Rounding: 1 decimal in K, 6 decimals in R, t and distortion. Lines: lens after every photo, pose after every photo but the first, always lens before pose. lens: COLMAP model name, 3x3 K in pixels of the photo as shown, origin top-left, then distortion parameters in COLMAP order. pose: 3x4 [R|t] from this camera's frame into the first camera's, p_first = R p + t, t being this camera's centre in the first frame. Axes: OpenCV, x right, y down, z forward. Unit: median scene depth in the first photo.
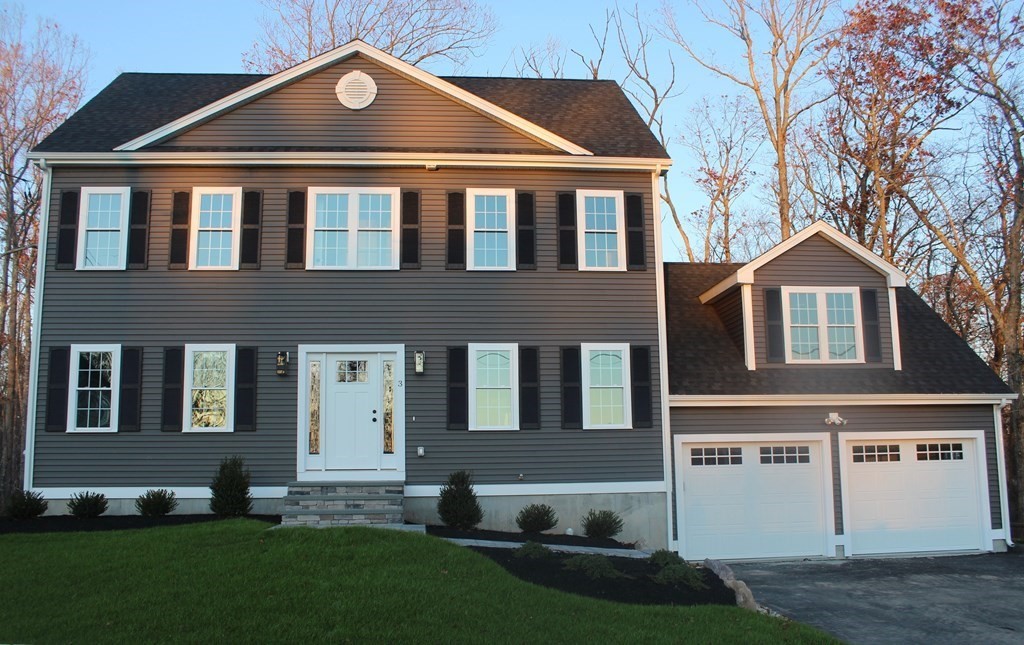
lens RADIAL K [[827.7, 0, 498.3], [0, 827.7, 400.2], [0, 0, 1]] dist [-0.073193, 0.000348]
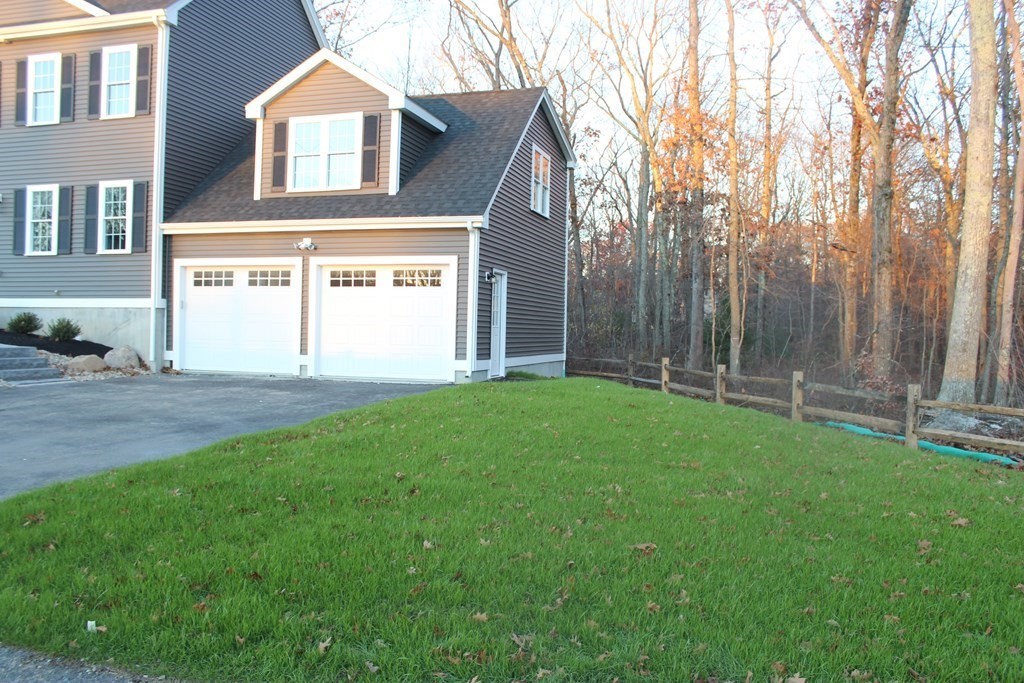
lens RADIAL K [[863.9, 0, 515.0], [0, 863.9, 342.2], [0, 0, 1]] dist [-0.149718, 0.114662]
pose [[0.929697, 0.043780, -0.365714, 1.065561], [0.009736, 0.989643, 0.143220, -0.007374], [0.368196, -0.136712, 0.919642, 0.079910]]
